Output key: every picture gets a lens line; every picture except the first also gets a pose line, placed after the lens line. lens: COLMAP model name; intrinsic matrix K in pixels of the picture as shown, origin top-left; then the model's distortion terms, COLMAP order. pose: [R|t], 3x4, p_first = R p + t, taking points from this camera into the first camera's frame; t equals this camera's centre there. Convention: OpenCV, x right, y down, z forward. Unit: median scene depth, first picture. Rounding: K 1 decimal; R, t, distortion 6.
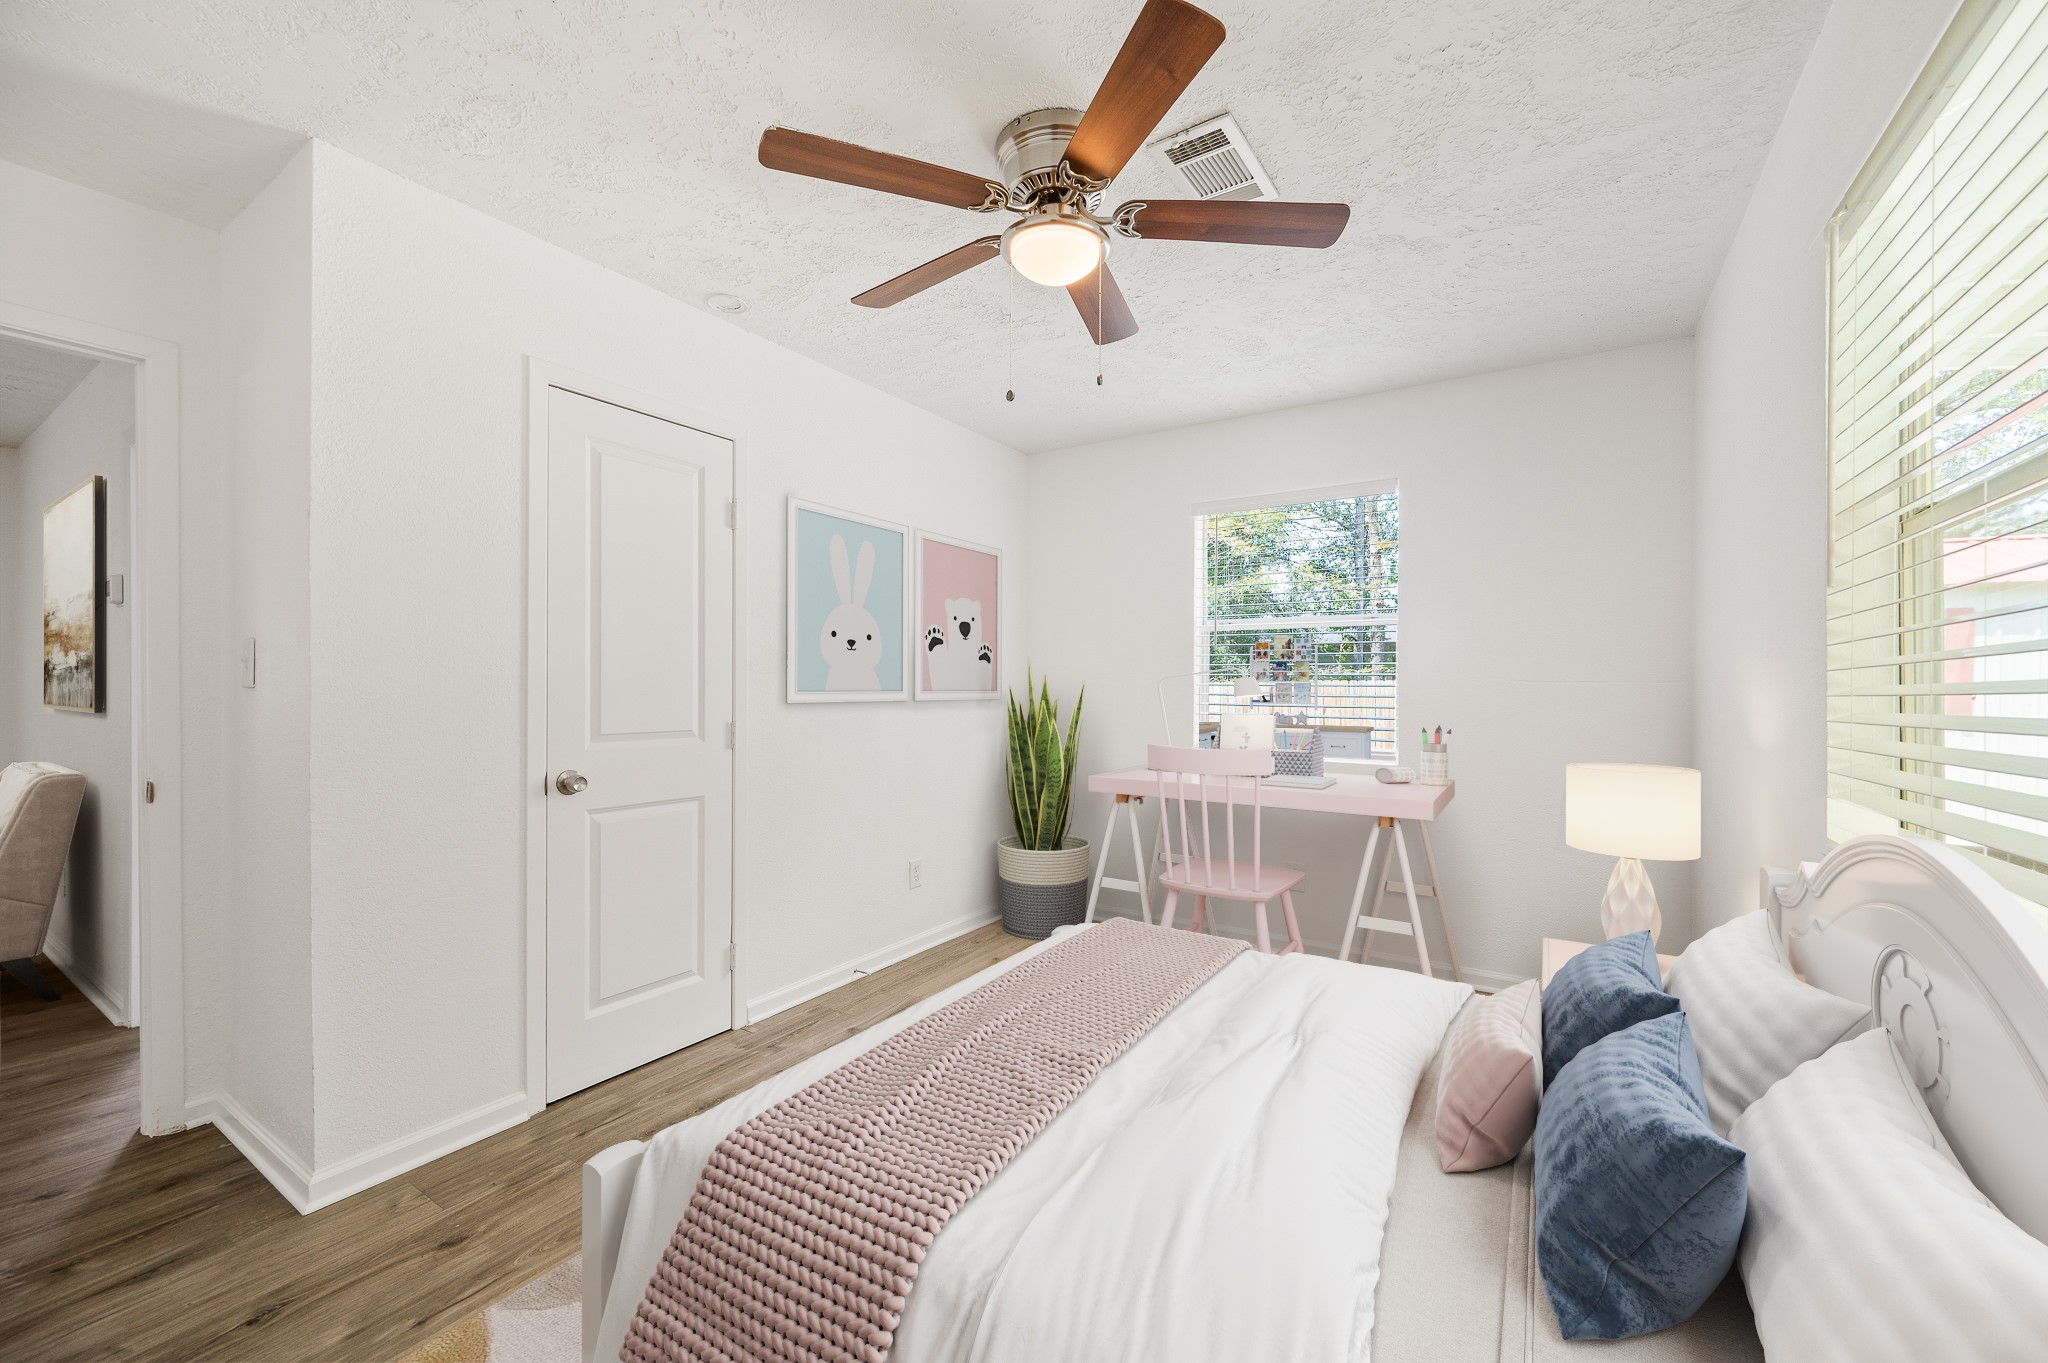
lens RADIAL K [[807.5, 0, 1024.0], [0, 807.5, 681.5], [0, 0, 1]] dist [-0.002907, -0.000268]
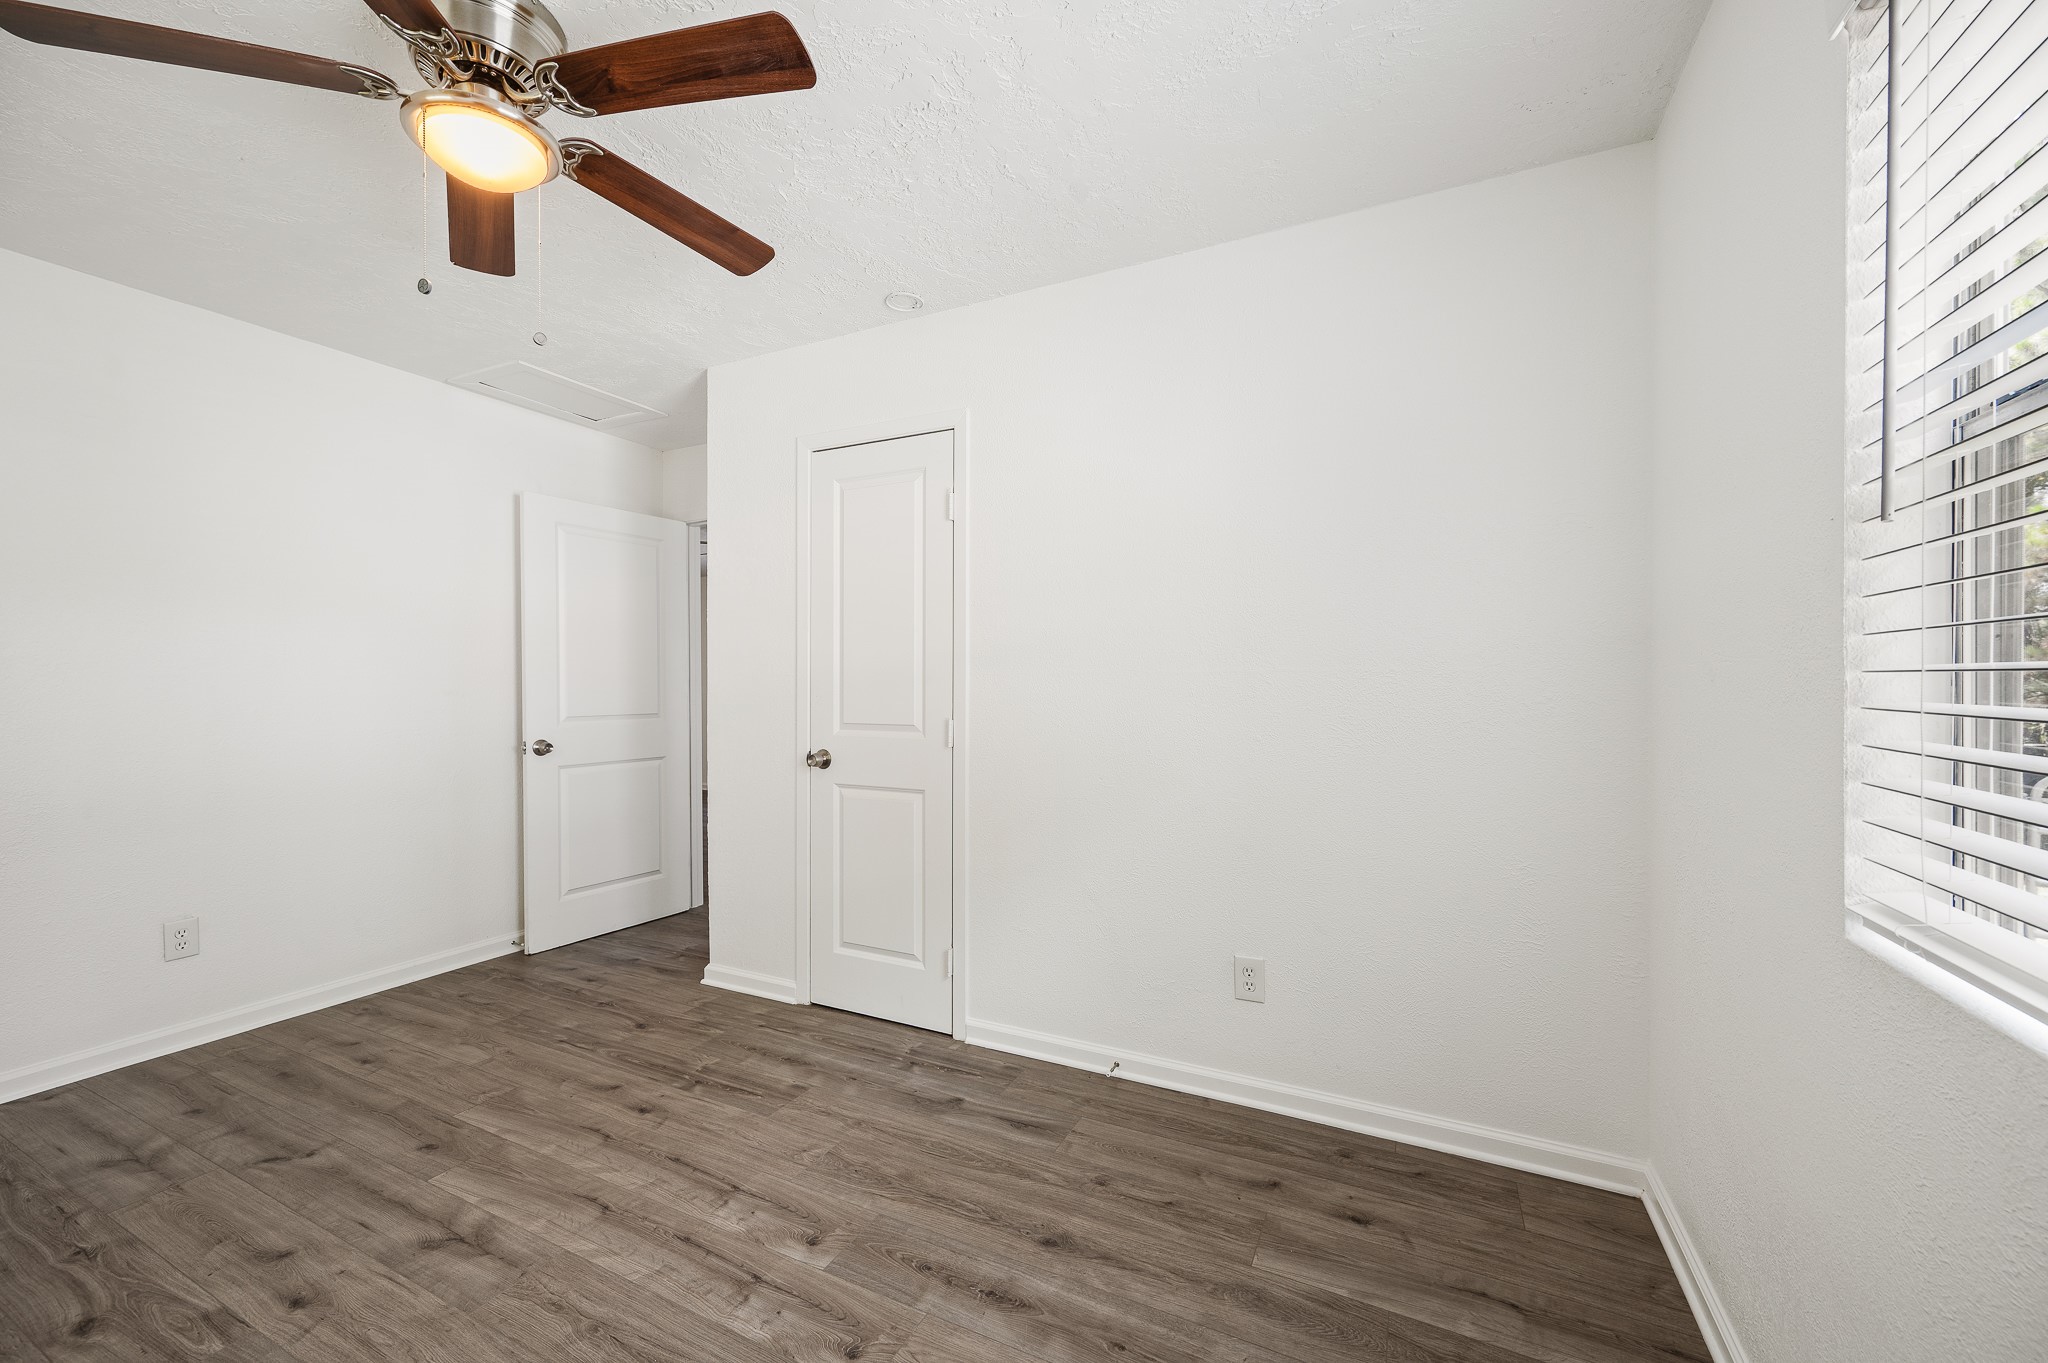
lens RADIAL K [[807.5, 0, 1024.0], [0, 807.5, 681.5], [0, 0, 1]] dist [-0.002907, -0.000268]
pose [[0.119913, -0.000822, -0.992784, 0.708078], [0.003920, 0.999992, -0.000355, 0.005093], [0.992777, -0.003849, 0.119915, 1.120104]]
